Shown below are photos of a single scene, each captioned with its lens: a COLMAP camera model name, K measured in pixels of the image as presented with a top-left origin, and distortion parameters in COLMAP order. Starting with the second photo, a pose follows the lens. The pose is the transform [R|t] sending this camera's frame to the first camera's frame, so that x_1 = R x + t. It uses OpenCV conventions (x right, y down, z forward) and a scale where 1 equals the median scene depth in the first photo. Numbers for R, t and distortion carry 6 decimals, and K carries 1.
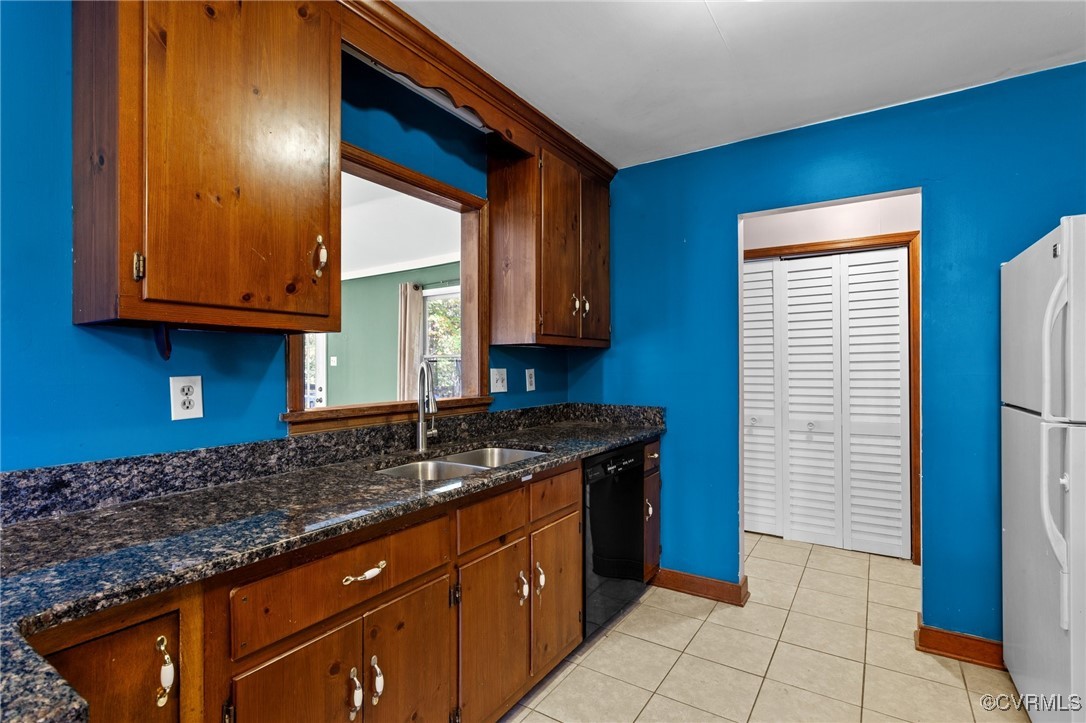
lens RADIAL K [[515.8, 0, 551.9], [0, 515.8, 363.9], [0, 0, 1]] dist [-0.004388, 0.003983]
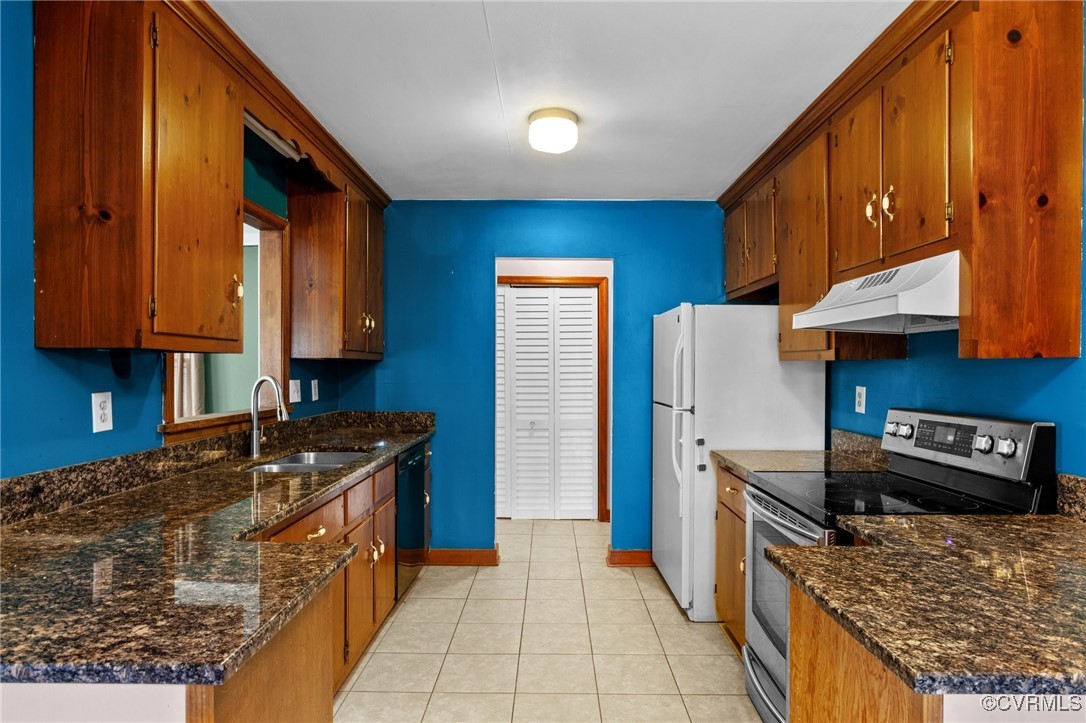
lens RADIAL K [[604.7, 0, 554.8], [0, 604.7, 367.5], [0, 0, 1]] dist [-0.020920, 0.004192]
pose [[0.838119, 0.007863, 0.545431, -0.371923], [-0.008587, 0.999962, -0.001220, -0.022385], [-0.545420, -0.003661, 0.838155, -0.370842]]
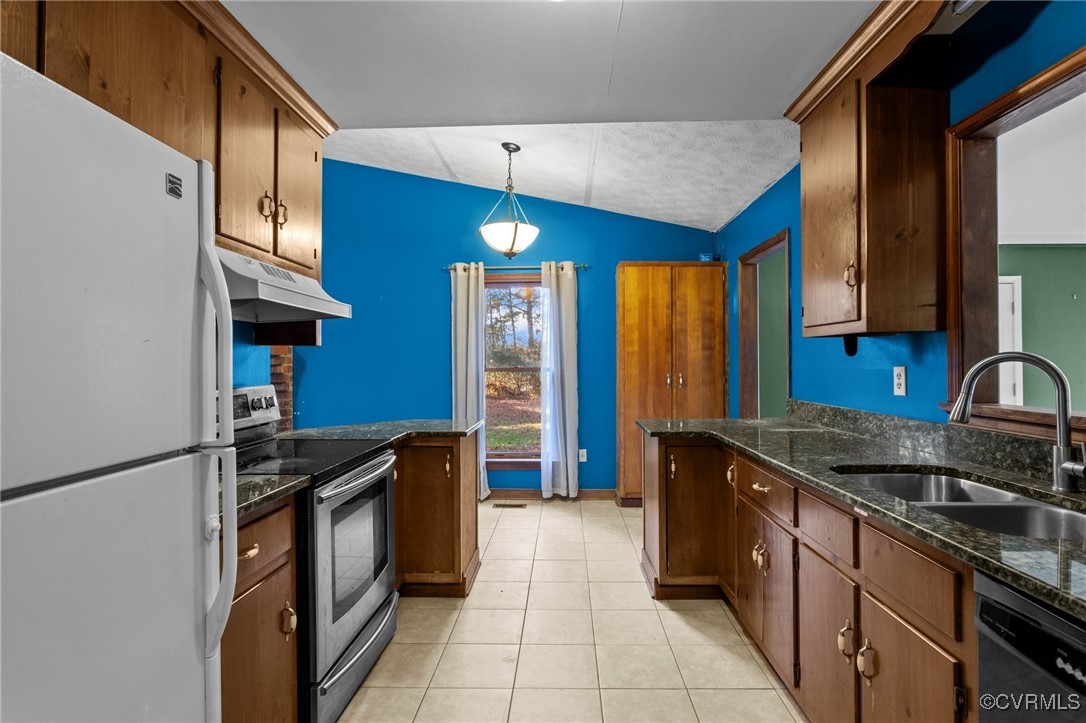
lens RADIAL K [[531.0, 0, 543.9], [0, 531.0, 359.5], [0, 0, 1]] dist [-0.017635, 0.005061]
pose [[-0.860059, 0.012019, -0.510053, 0.566040], [0.016945, 0.999844, -0.005012, -0.002589], [0.509913, -0.012954, -0.860128, 1.100547]]
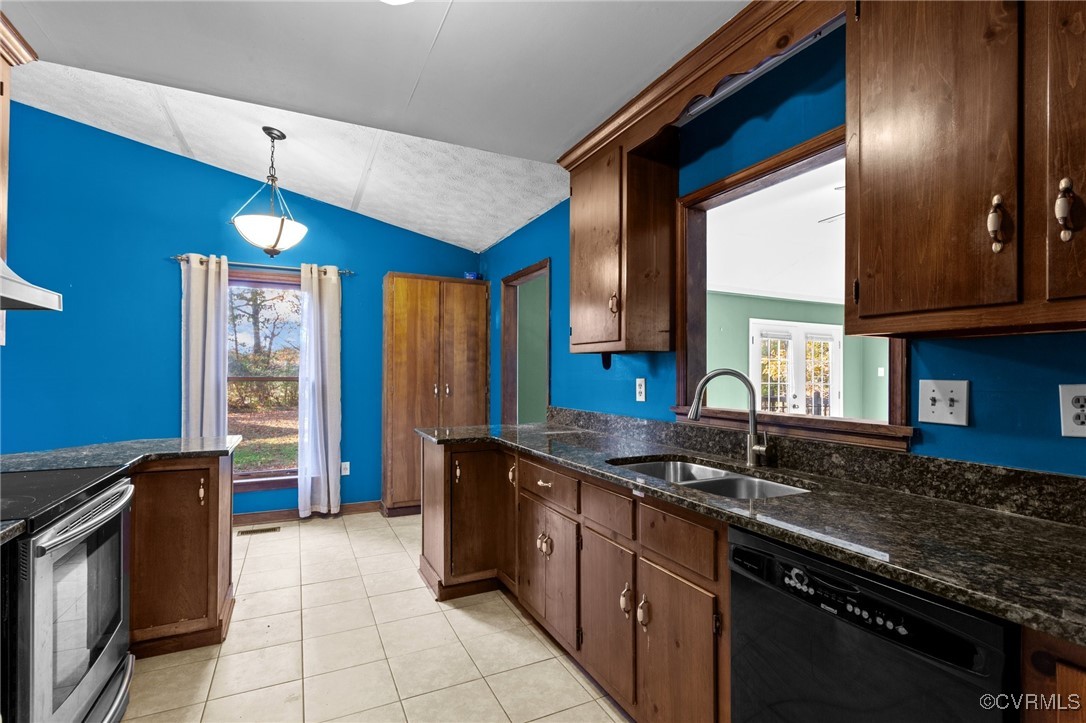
lens RADIAL K [[515.8, 0, 543.7], [0, 515.8, 366.9], [0, 0, 1]] dist [-0.004388, 0.003983]
pose [[-0.521089, -0.003114, -0.853497, 0.649929], [0.003835, 0.999975, -0.005990, -0.003823], [0.853494, -0.006394, -0.521064, 1.036659]]
